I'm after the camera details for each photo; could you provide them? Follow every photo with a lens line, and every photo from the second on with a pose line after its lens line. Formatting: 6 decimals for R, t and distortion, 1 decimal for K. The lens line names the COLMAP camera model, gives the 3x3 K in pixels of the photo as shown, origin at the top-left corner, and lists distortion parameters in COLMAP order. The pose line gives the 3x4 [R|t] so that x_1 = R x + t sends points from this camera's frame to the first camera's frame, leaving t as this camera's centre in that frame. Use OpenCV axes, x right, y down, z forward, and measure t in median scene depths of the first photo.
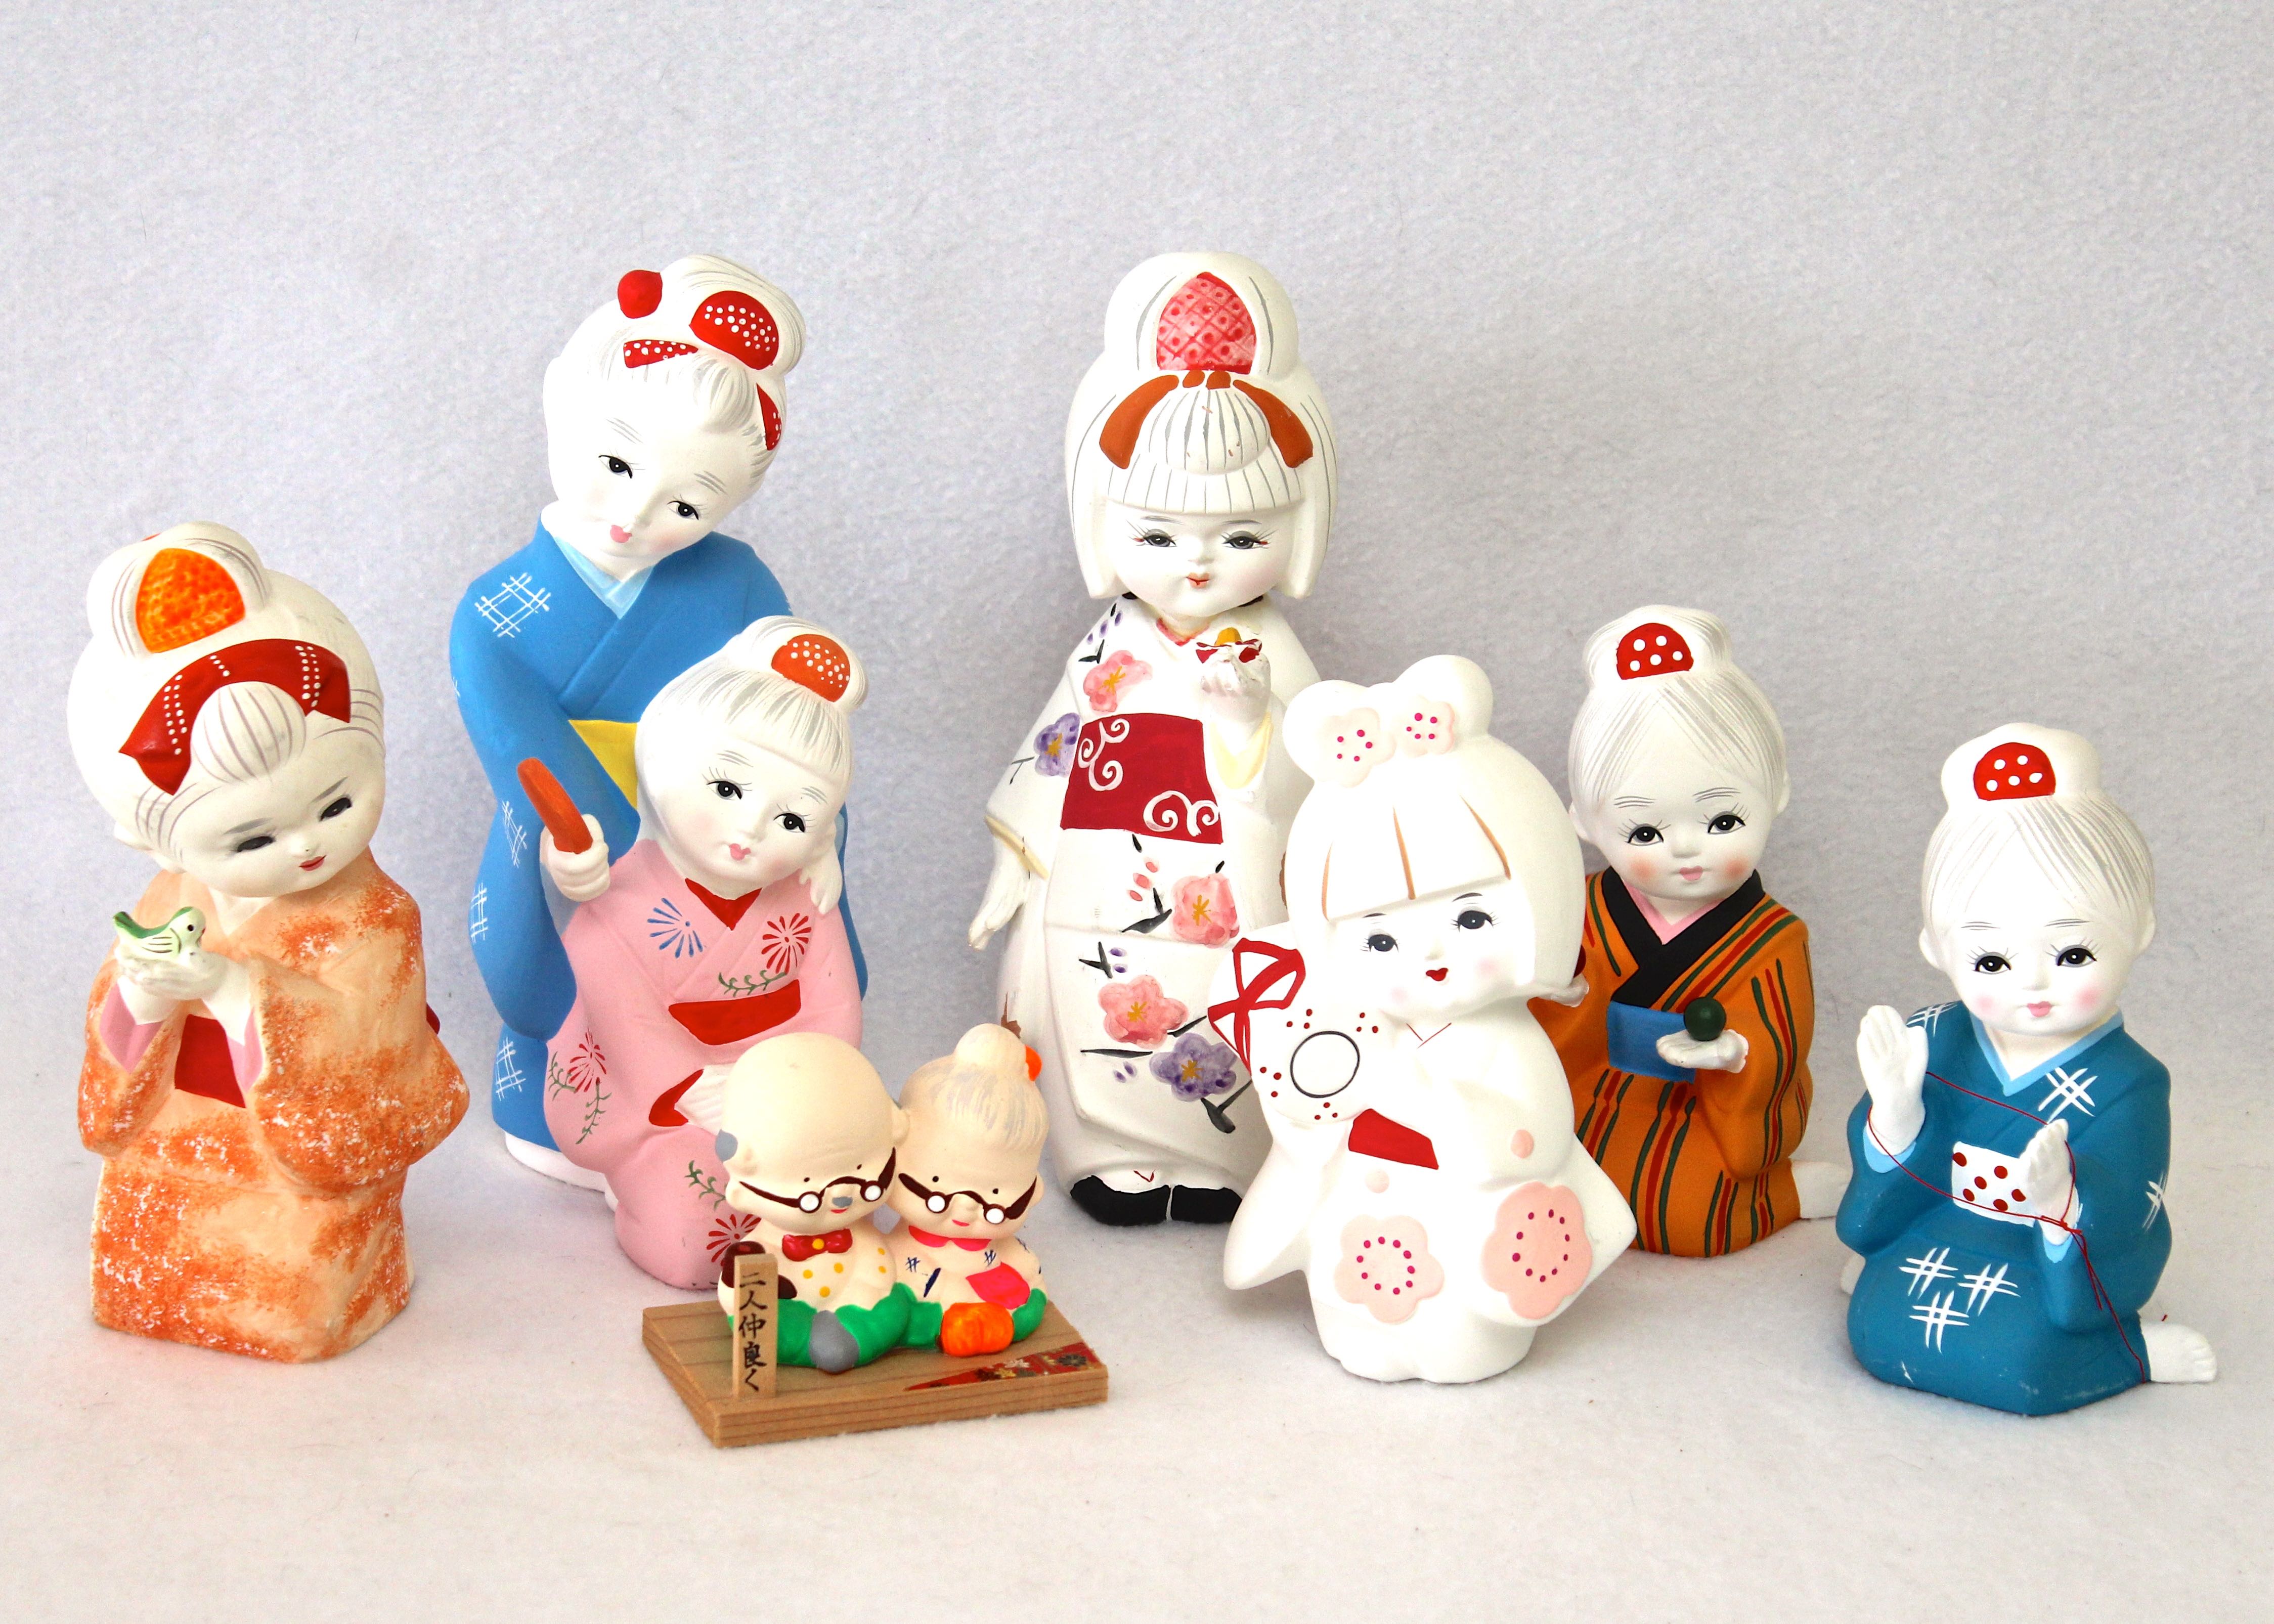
lens RADIAL K [[4678.5, 0, 1137.0], [0, 4678.5, 812.0], [0, 0, 1]] dist [-0.012043, -0.323191]
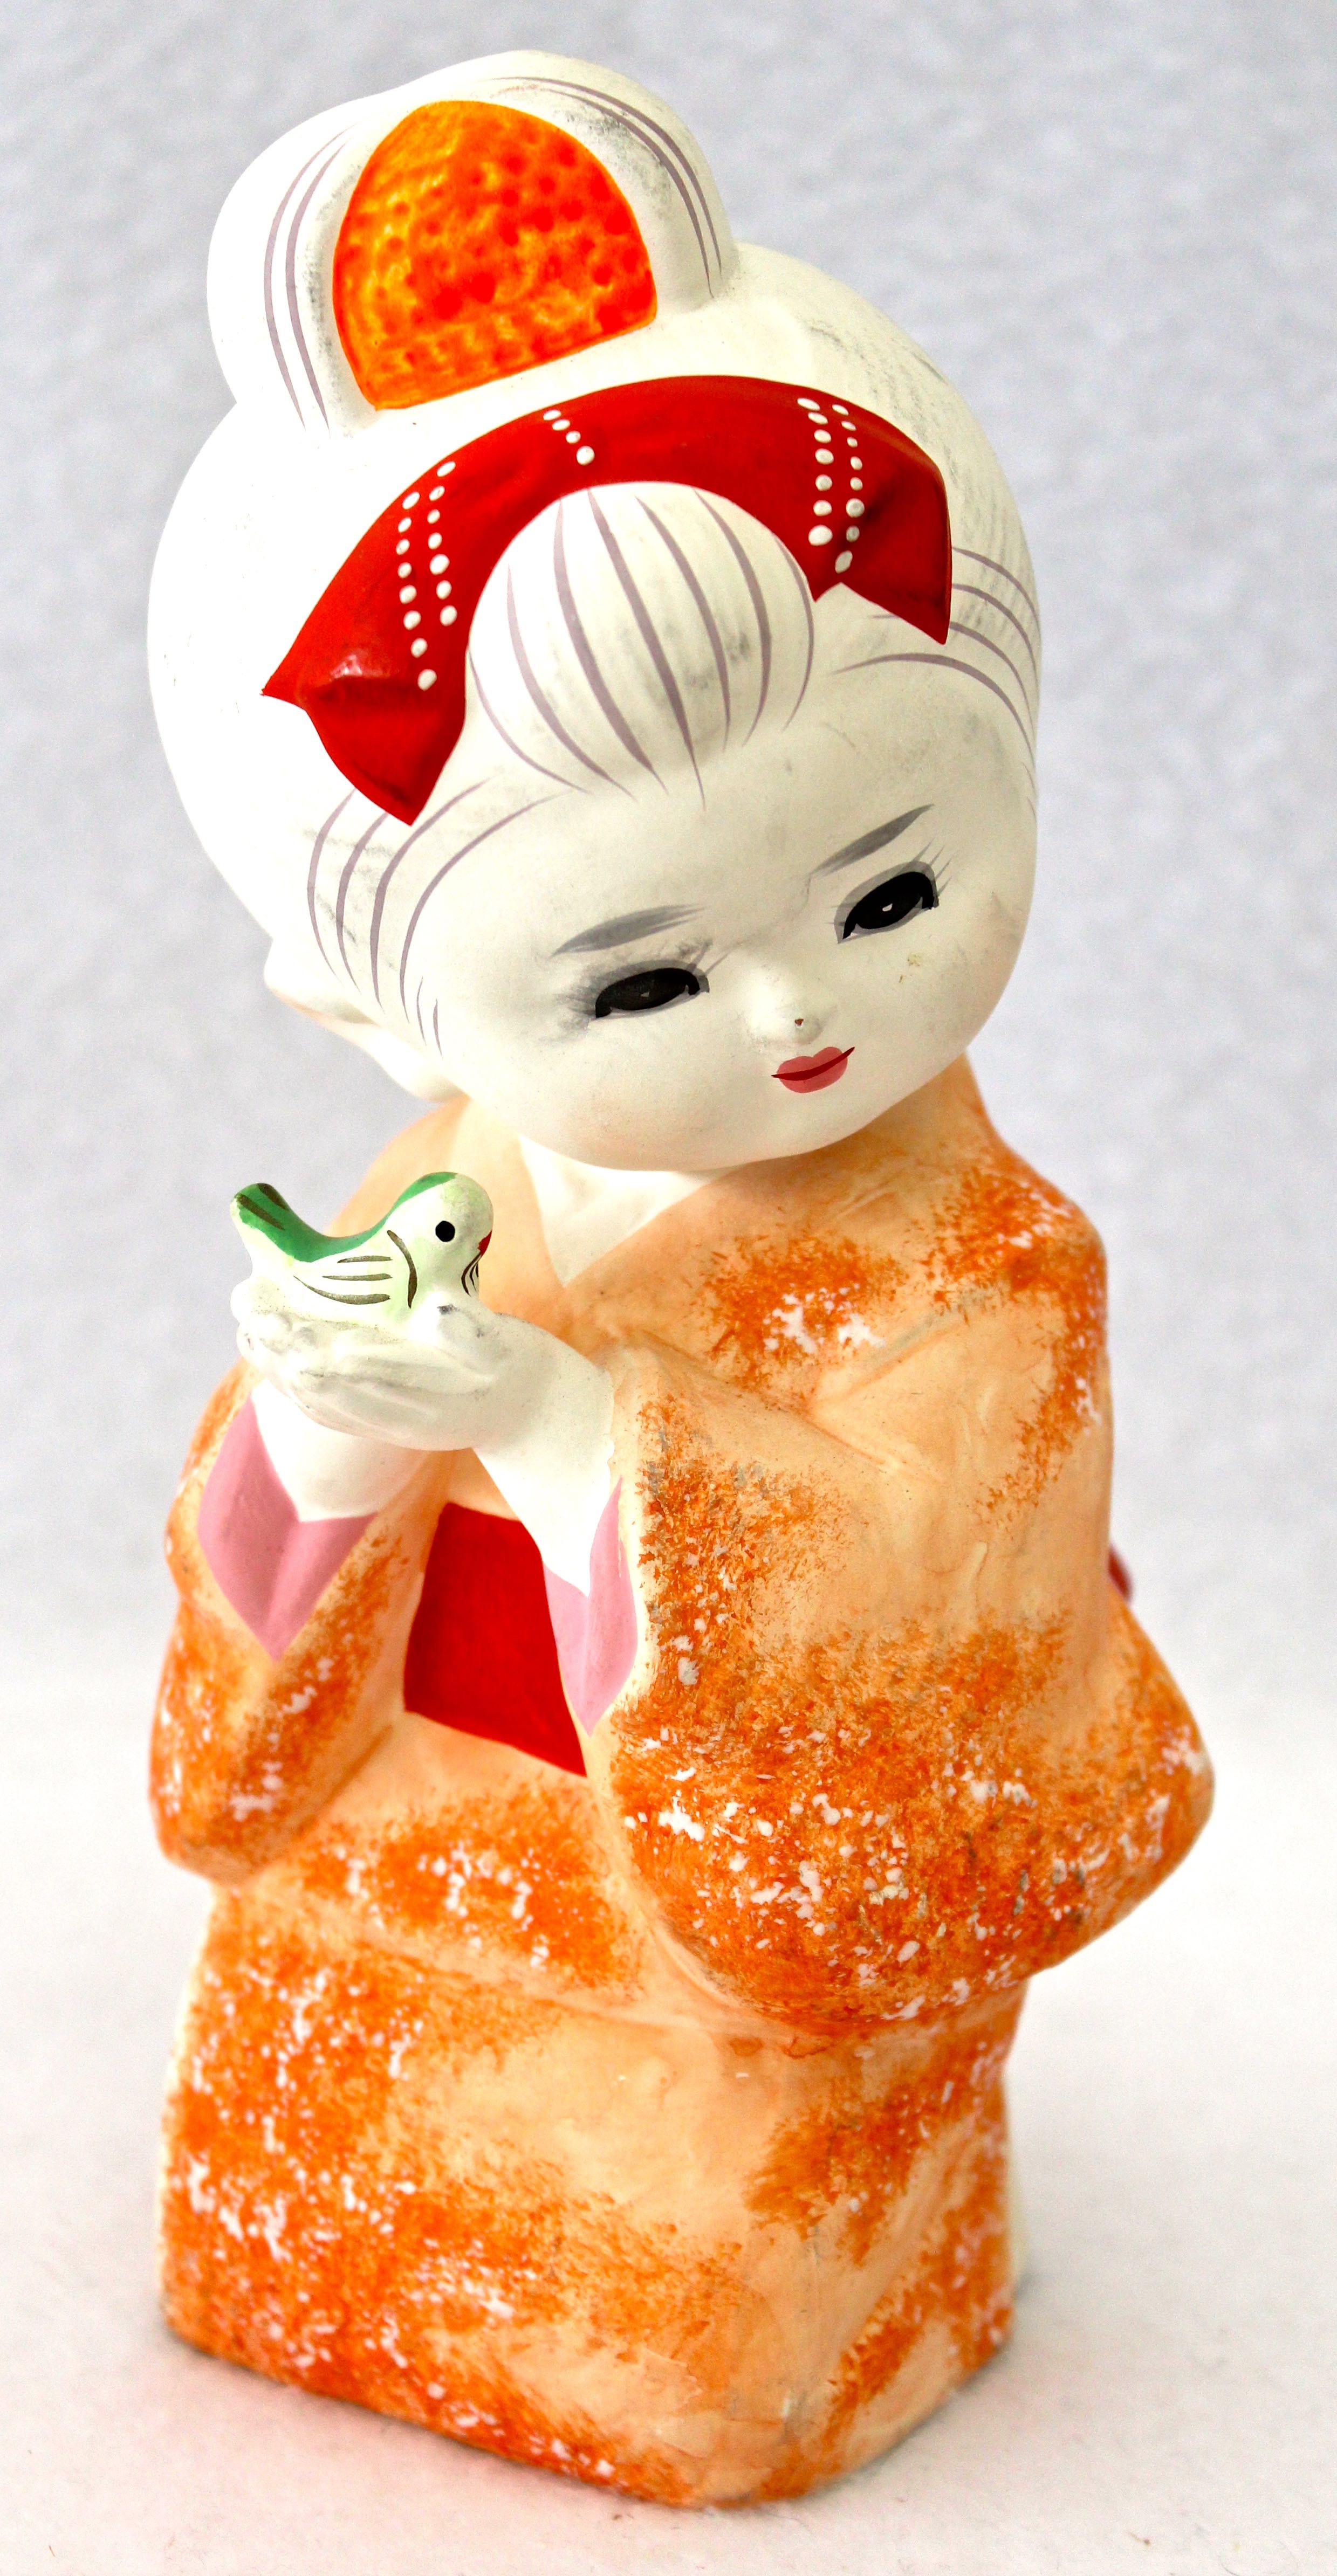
lens RADIAL K [[5293.4, 0, 668.5], [0, 5293.4, 1288.0], [0, 0, 1]] dist [-0.027017, 0.004244]
pose [[0.976906, 0.047961, -0.208217, -0.104289], [-0.055406, 0.998011, -0.030072, 0.038477], [0.206360, 0.040914, 0.977620, 0.613845]]
